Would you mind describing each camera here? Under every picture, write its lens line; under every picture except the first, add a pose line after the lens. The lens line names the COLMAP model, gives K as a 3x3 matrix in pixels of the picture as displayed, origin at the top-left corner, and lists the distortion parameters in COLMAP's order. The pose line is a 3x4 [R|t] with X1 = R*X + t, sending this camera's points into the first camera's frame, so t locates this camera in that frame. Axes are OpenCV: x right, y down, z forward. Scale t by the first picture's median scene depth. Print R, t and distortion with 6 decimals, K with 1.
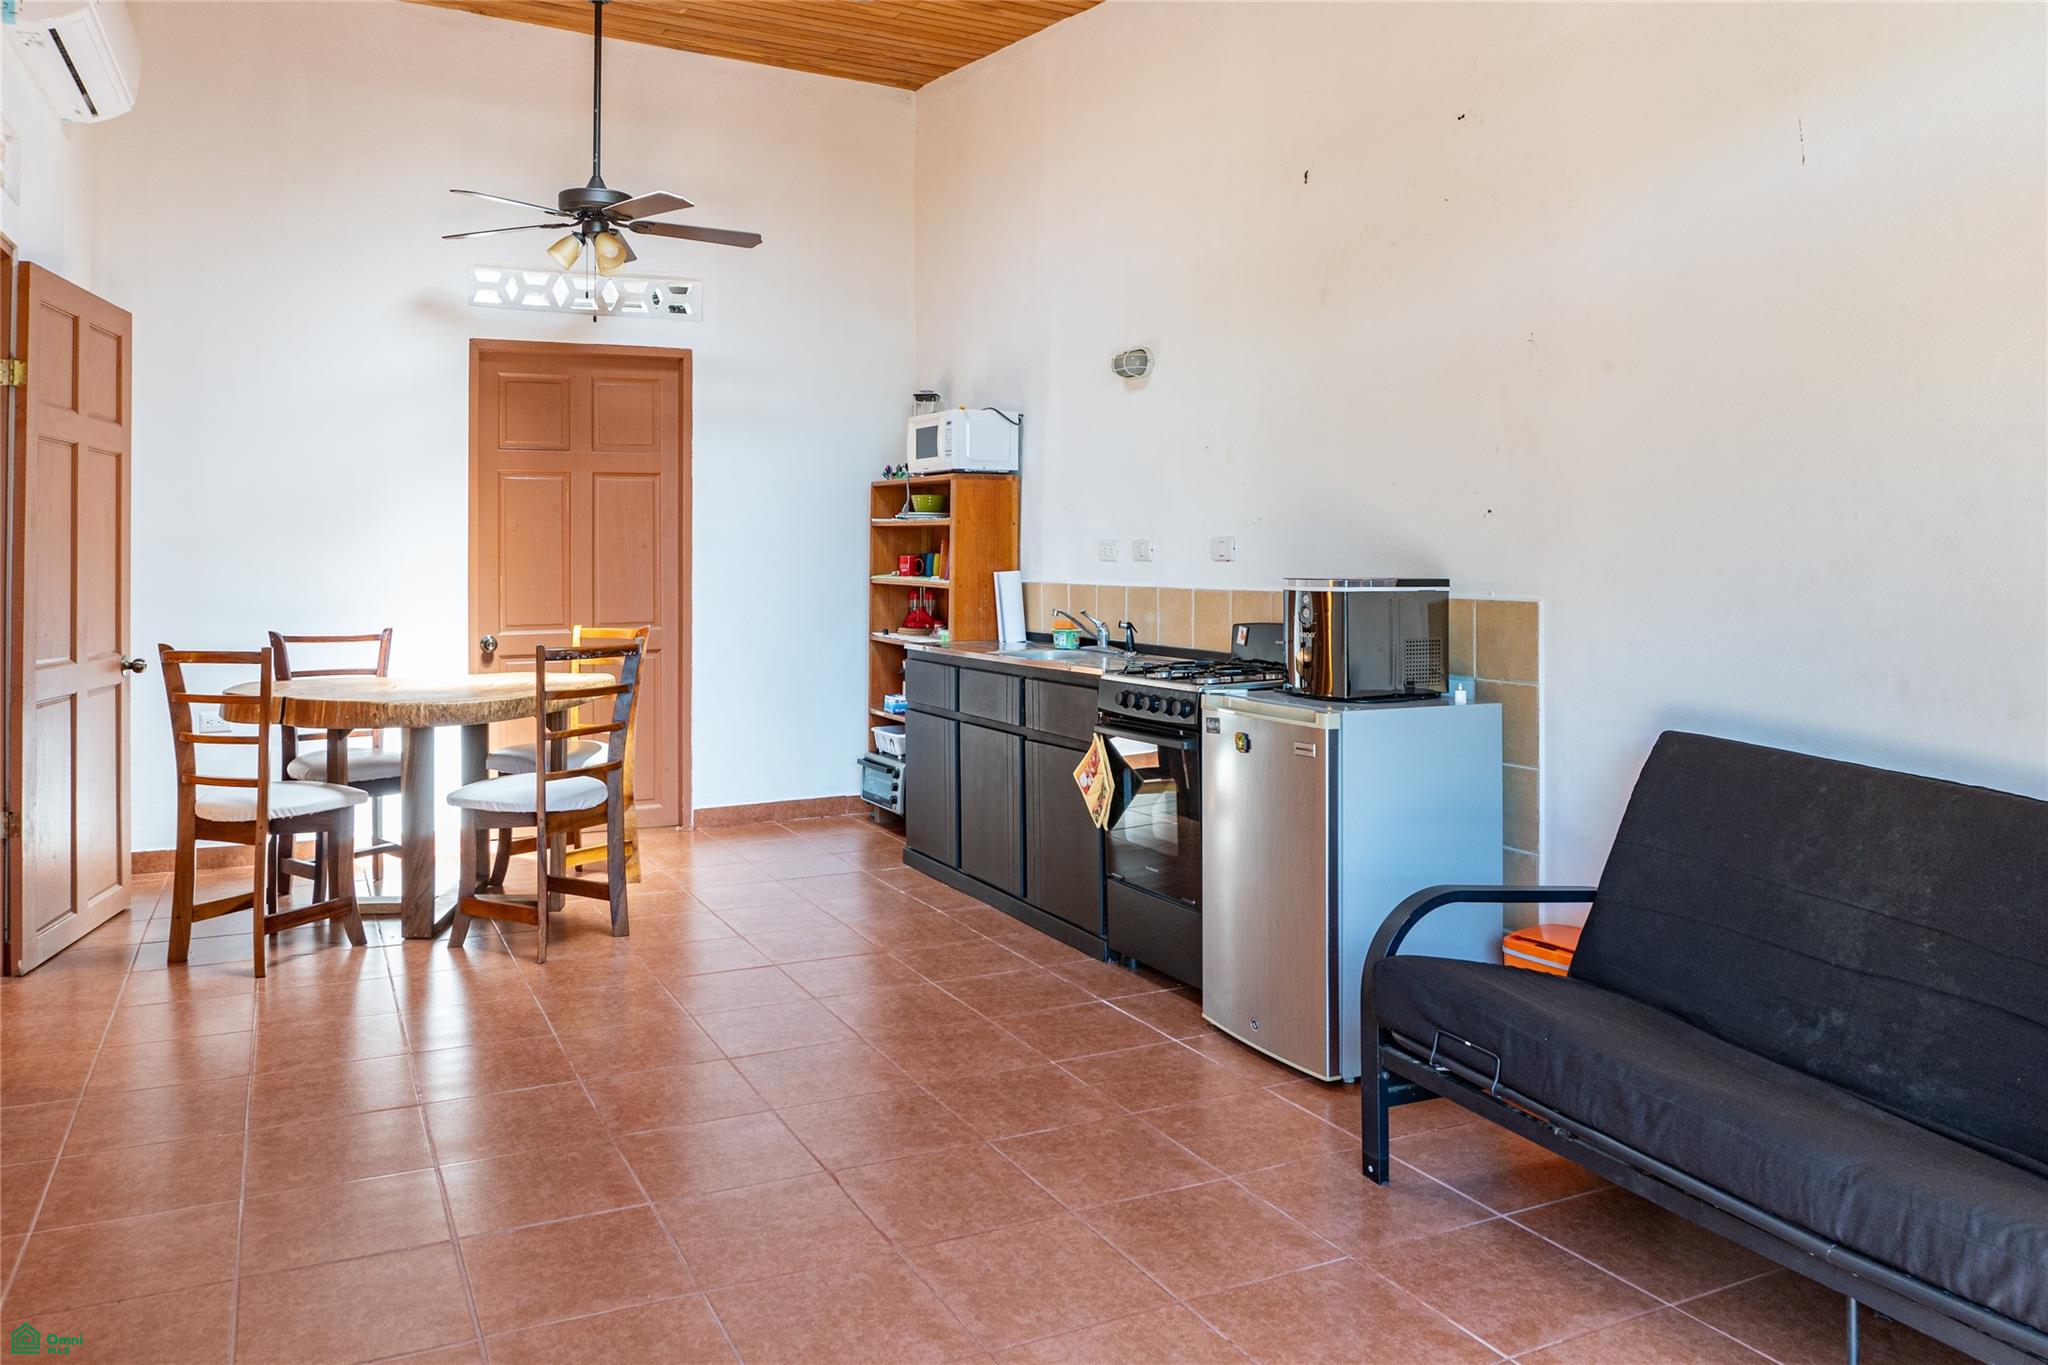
lens RADIAL K [[1507.9, 0, 1023.6], [0, 1507.9, 546.0], [0, 0, 1]] dist [0.001463, 0.001559]
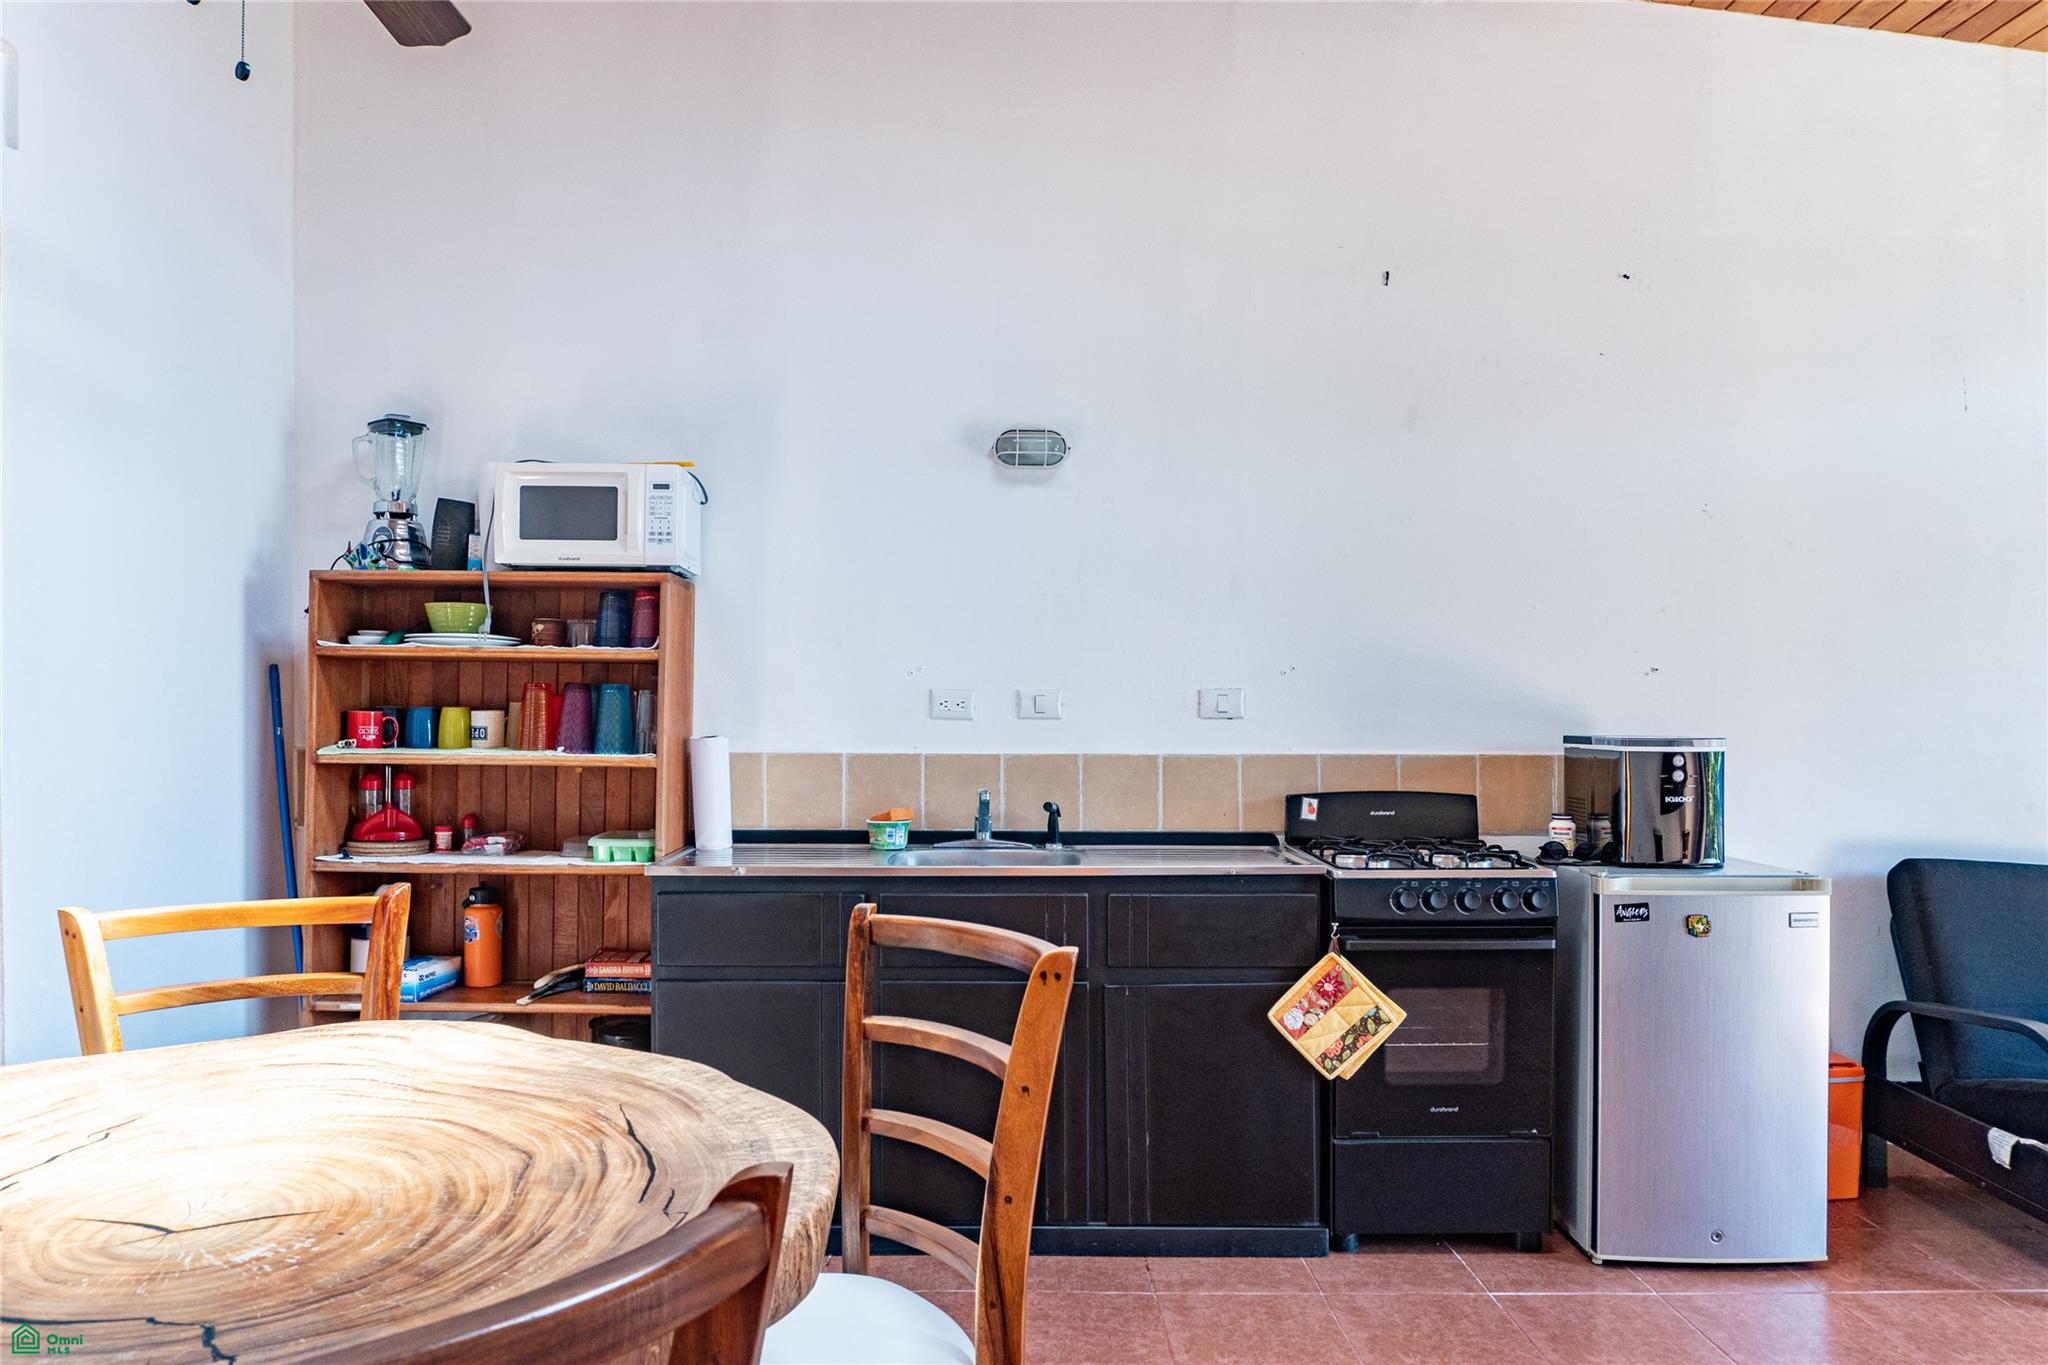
lens RADIAL K [[1388.6, 0, 1021.5], [0, 1388.6, 720.9], [0, 0, 1]] dist [-0.004379, -0.002295]
pose [[0.431839, -0.009721, 0.901898, -0.540278], [-0.007393, 0.999870, 0.014317, 0.001351], [-0.901920, -0.012850, 0.431711, 0.720505]]
